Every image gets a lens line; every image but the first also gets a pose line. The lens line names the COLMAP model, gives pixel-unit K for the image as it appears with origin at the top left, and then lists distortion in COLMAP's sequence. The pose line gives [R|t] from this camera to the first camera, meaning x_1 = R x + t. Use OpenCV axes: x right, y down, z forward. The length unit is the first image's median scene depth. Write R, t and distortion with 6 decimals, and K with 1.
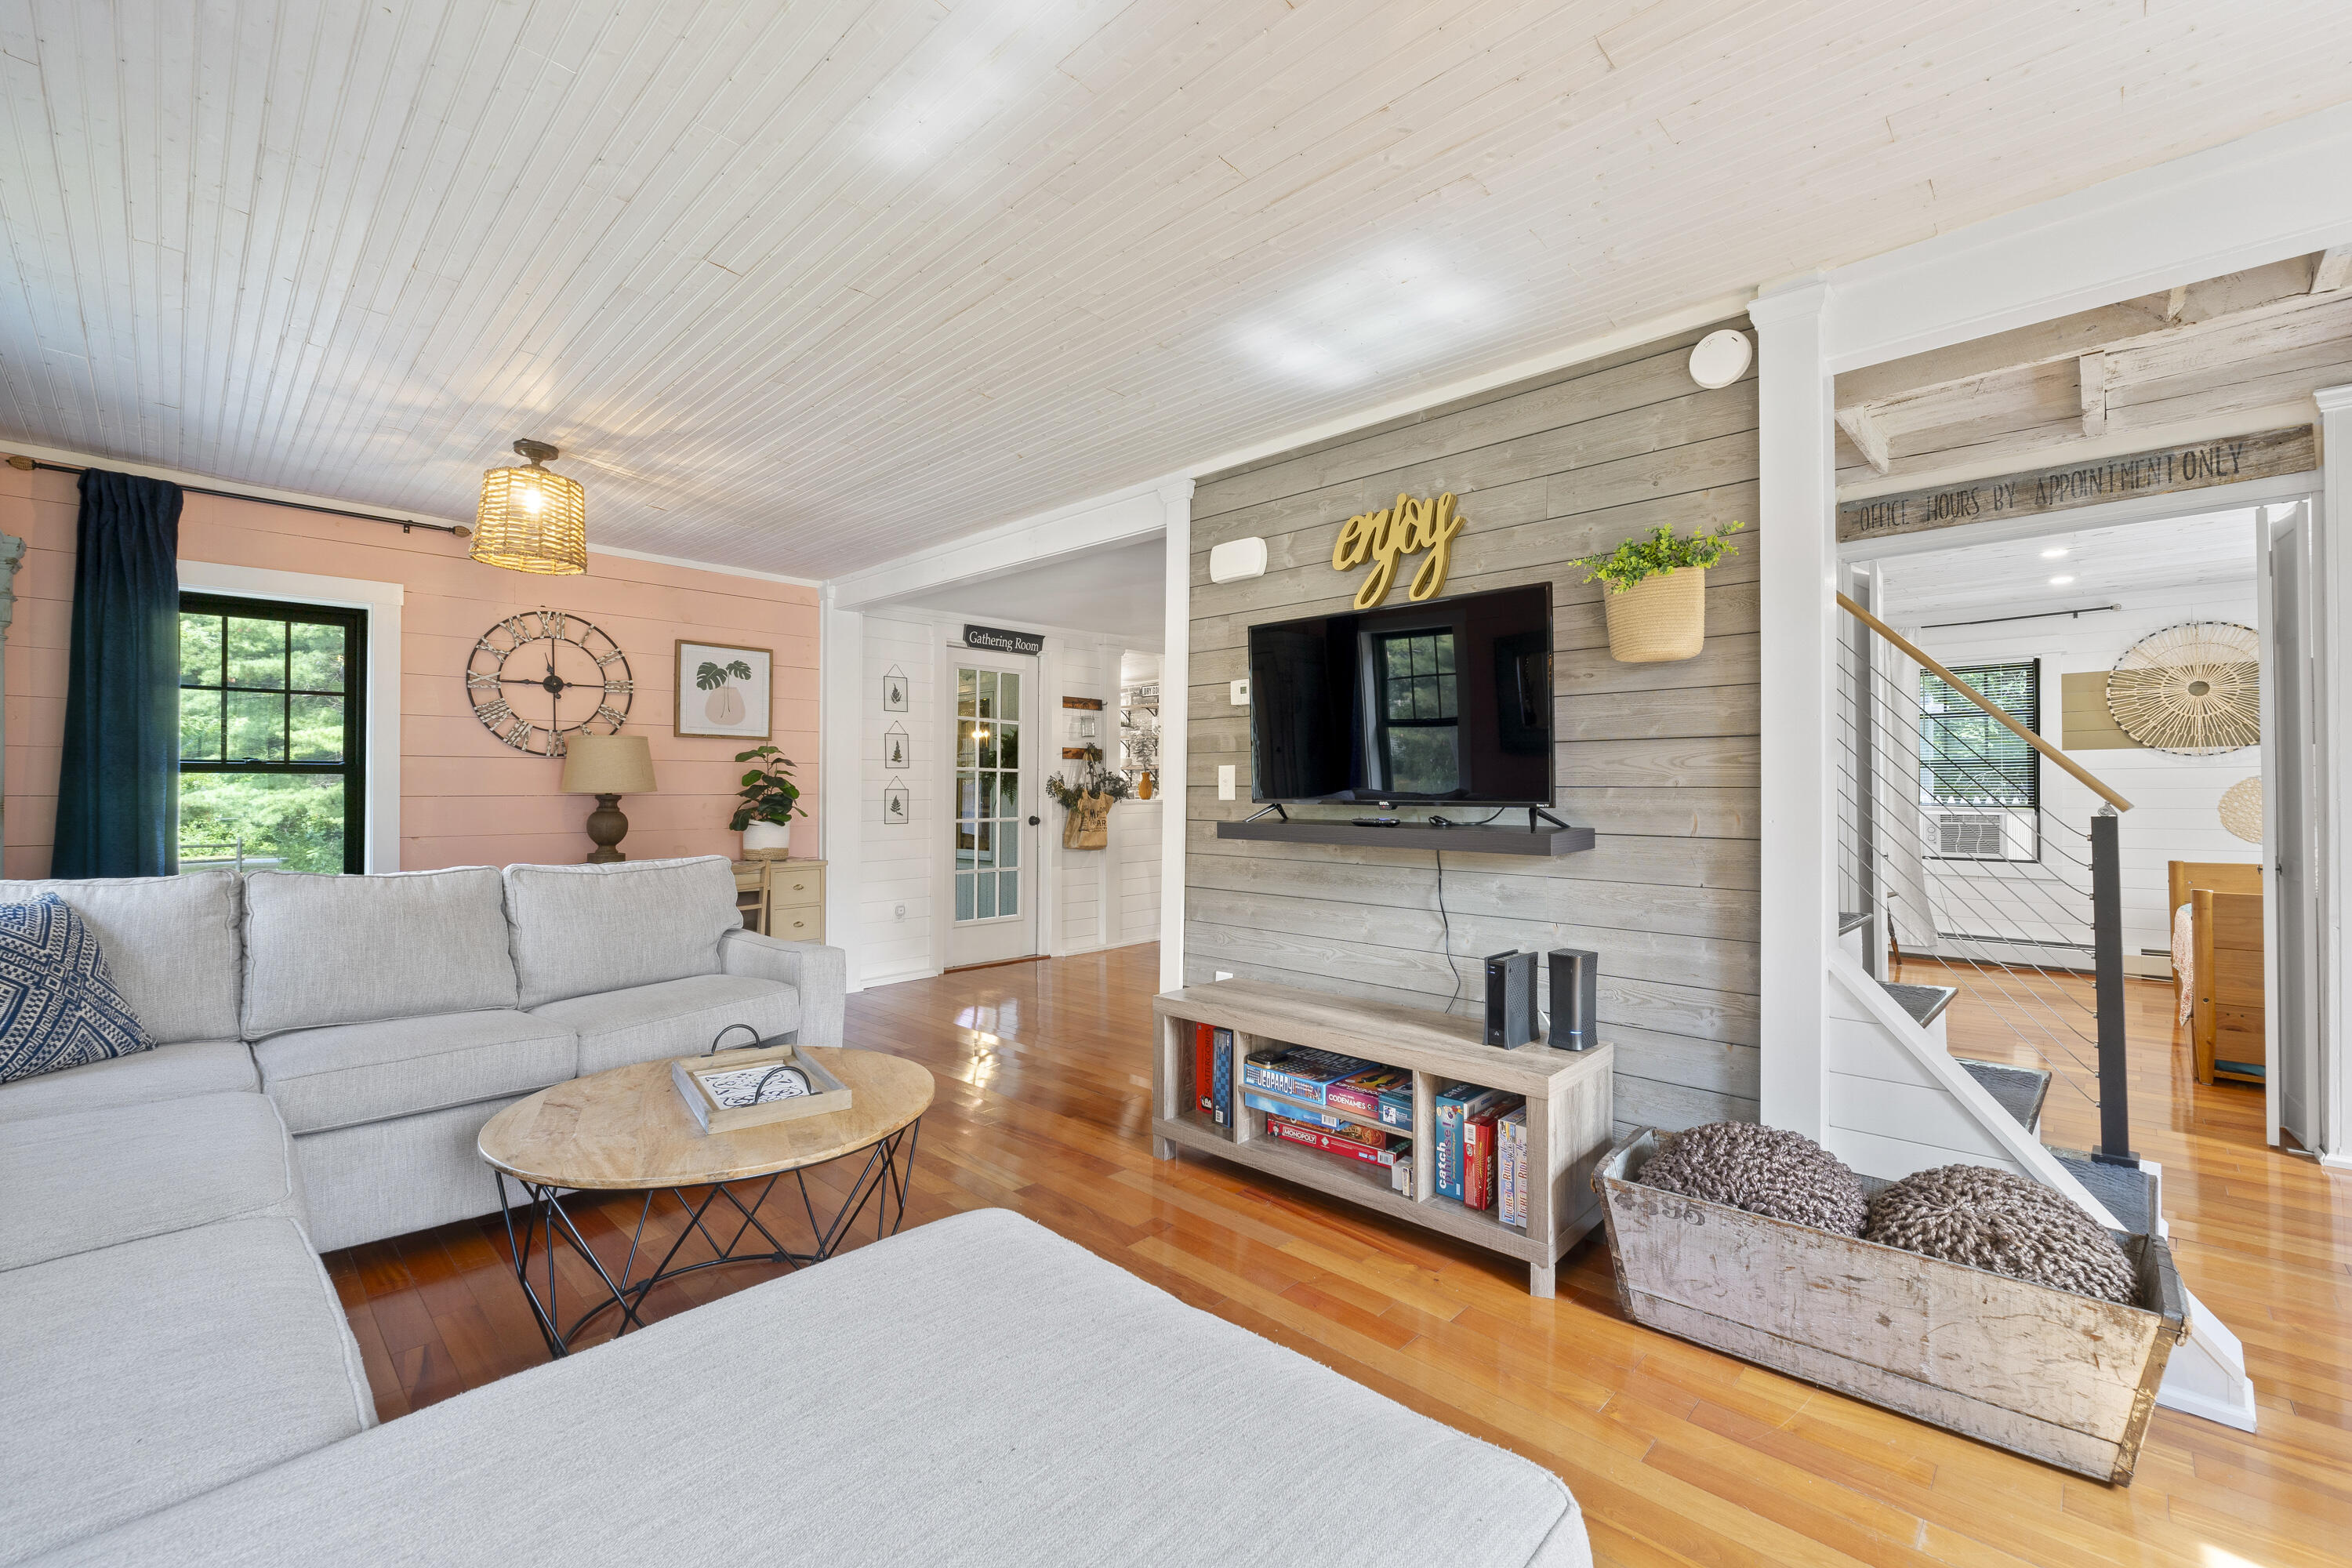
lens RADIAL K [[987.2, 0, 1182.3], [0, 987.2, 778.8], [0, 0, 1]] dist [-0.002672, -0.000626]
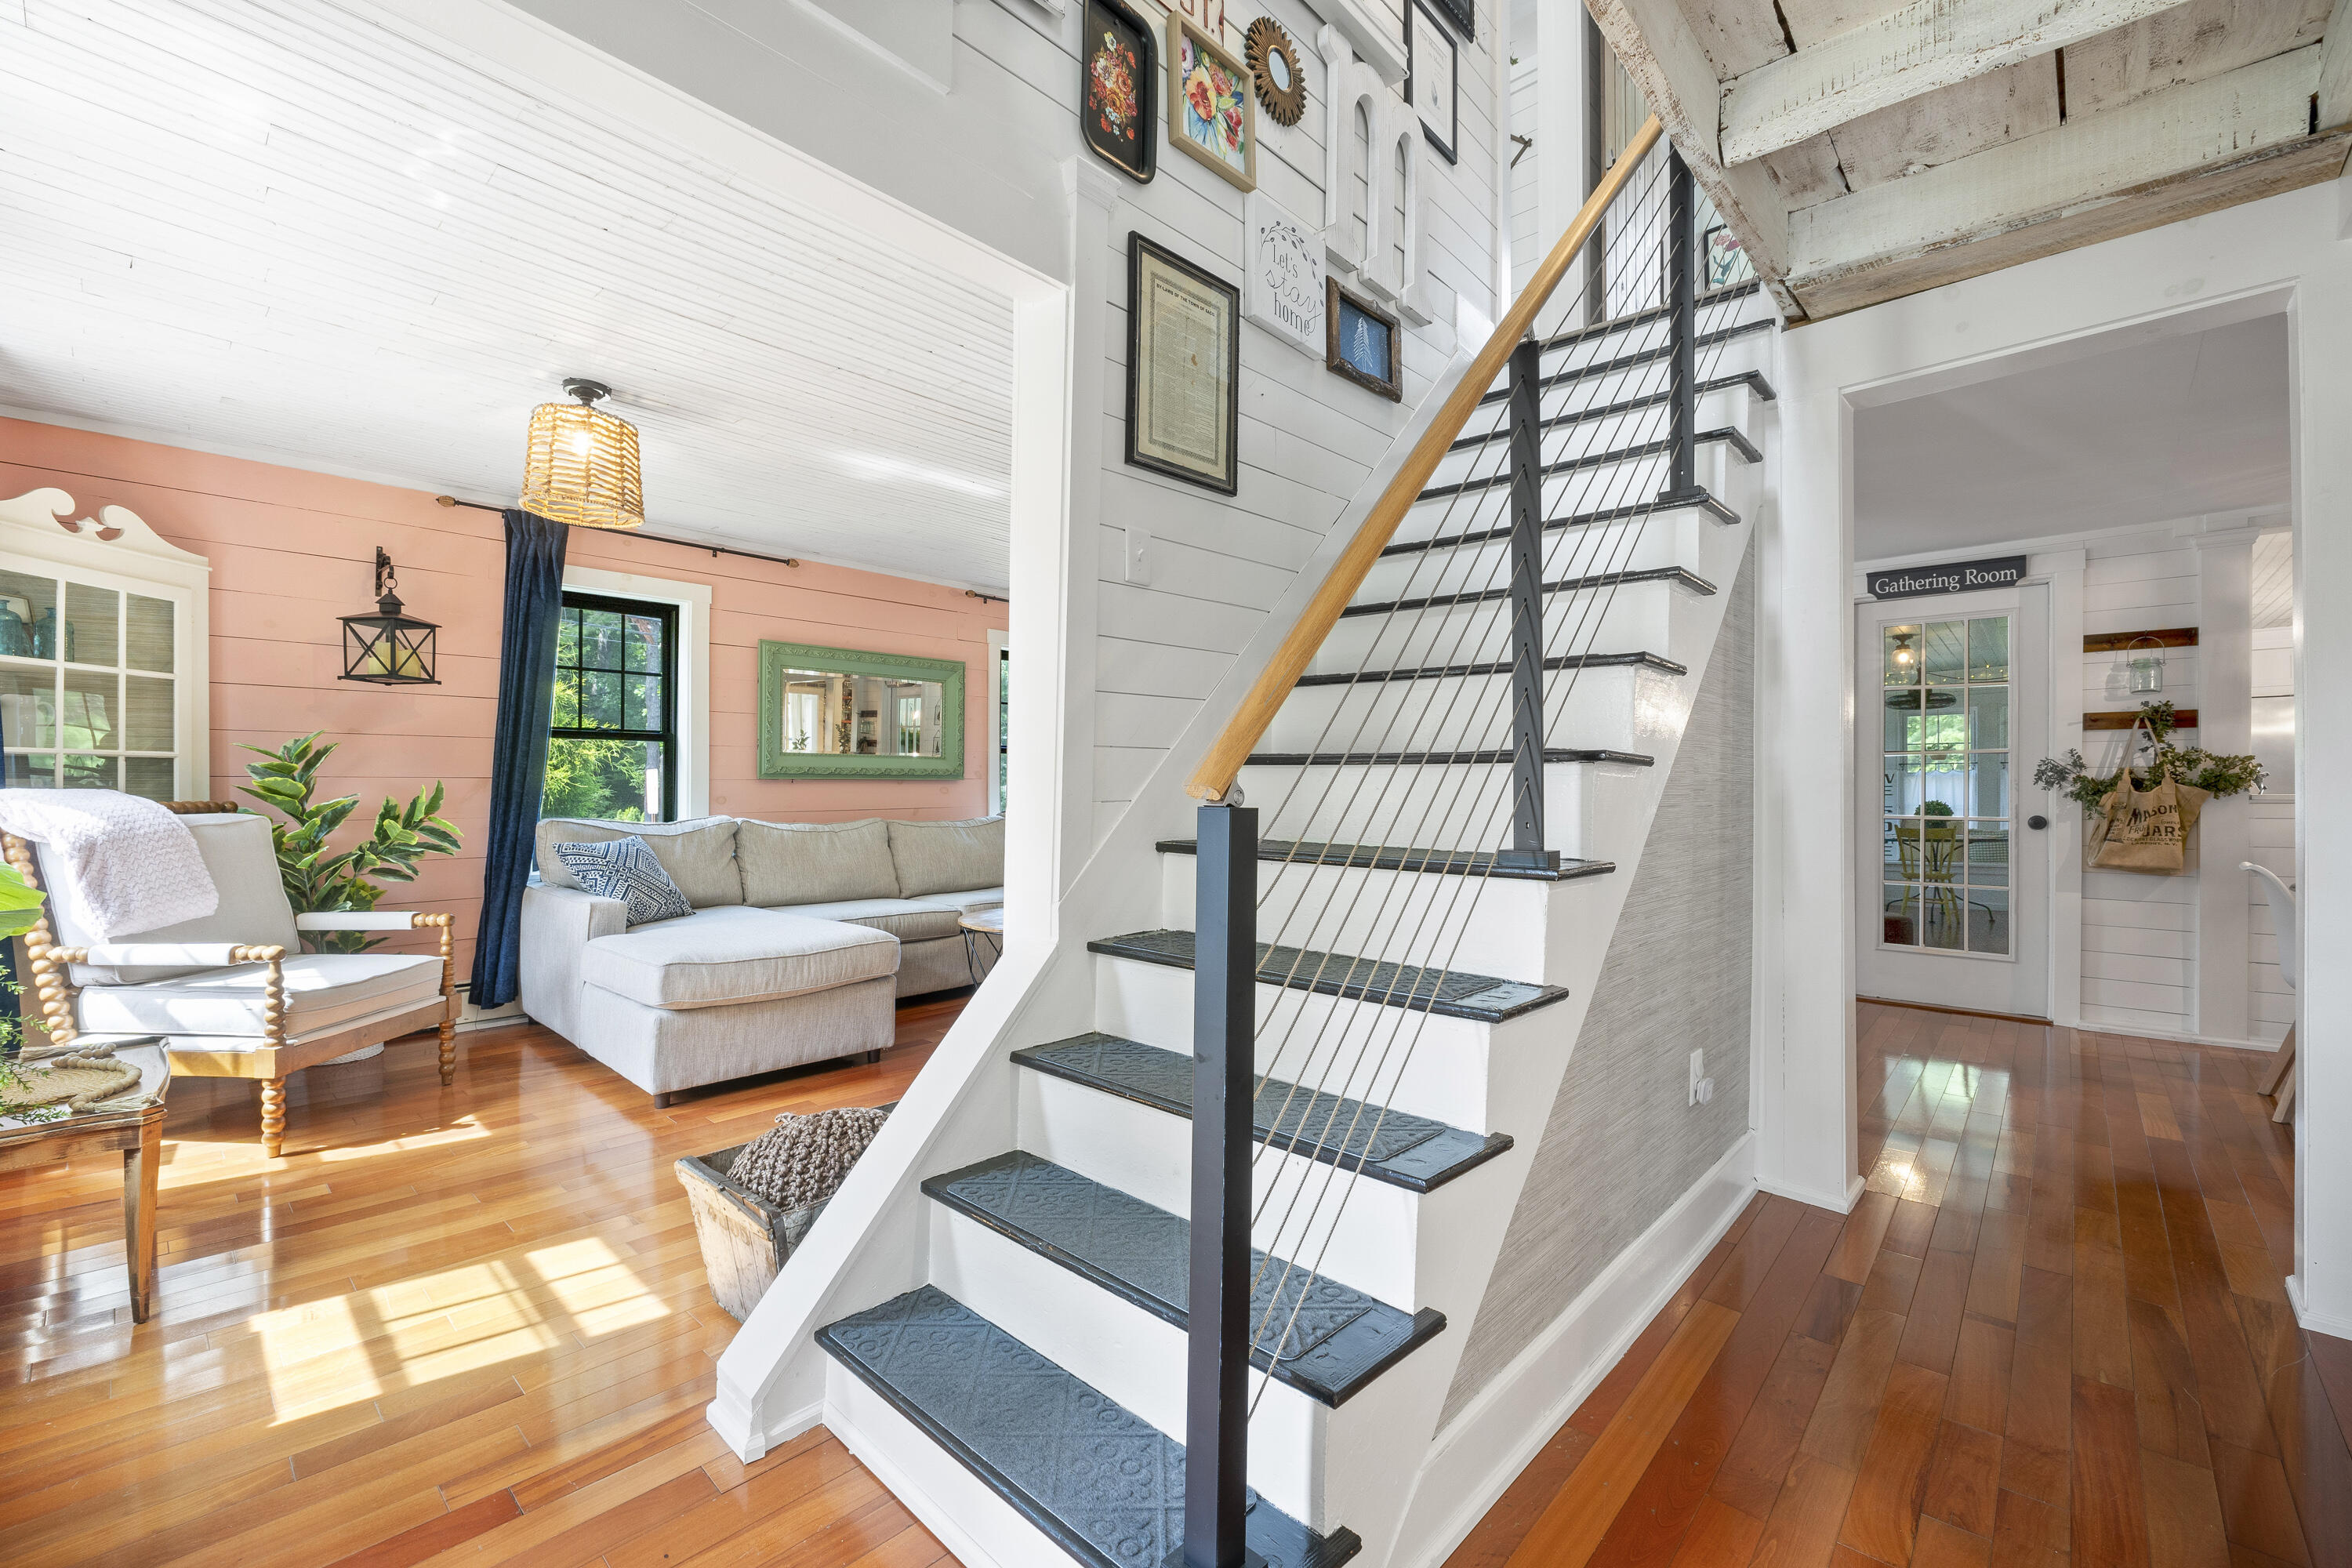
lens RADIAL K [[987.2, 0, 1175.2], [0, 987.2, 787.9], [0, 0, 1]] dist [-0.002672, -0.000626]
pose [[0.013783, 0.004311, -0.999896, 1.069247], [0.010448, 0.999935, 0.004455, 0.017793], [0.999850, -0.010508, 0.013737, 0.774716]]
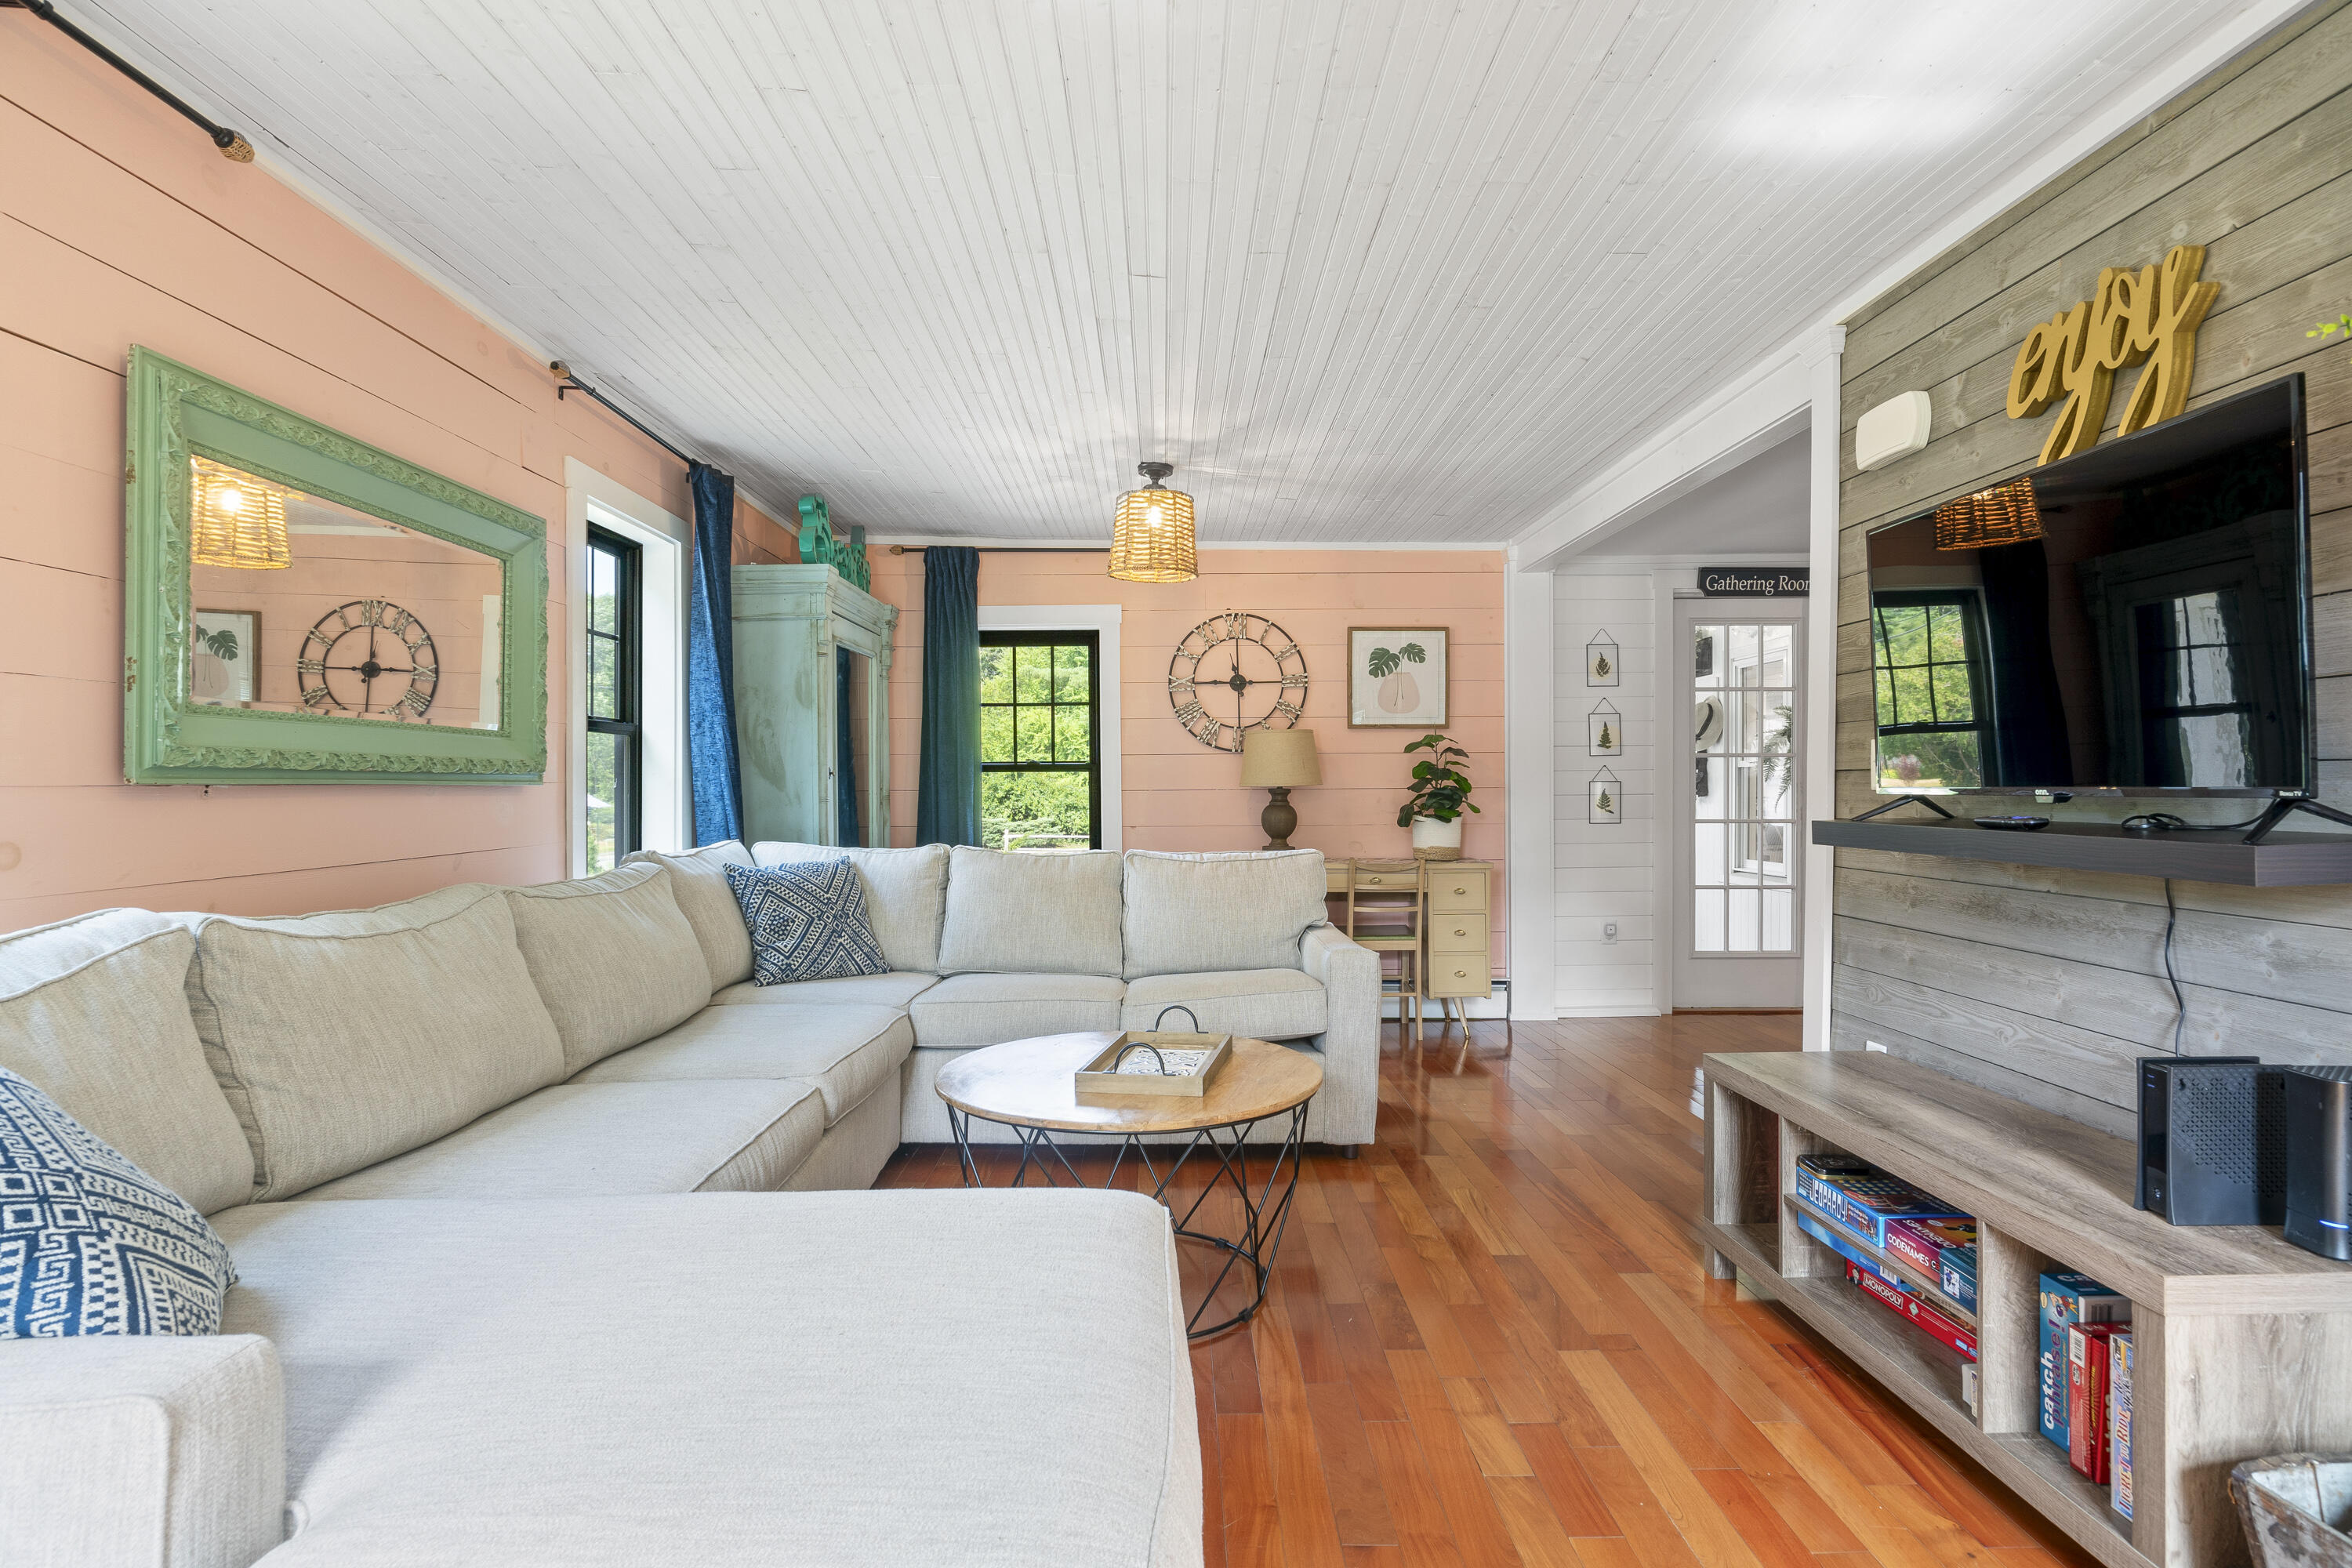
lens RADIAL K [[1205.1, 0, 1177.0], [0, 1205.1, 787.8], [0, 0, 1]] dist [0.007594, 0.000187]
pose [[0.703555, -0.004978, -0.710623, 0.301076], [0.013295, 0.999893, 0.006158, 0.008738], [0.710516, -0.013781, 0.703546, 0.077160]]
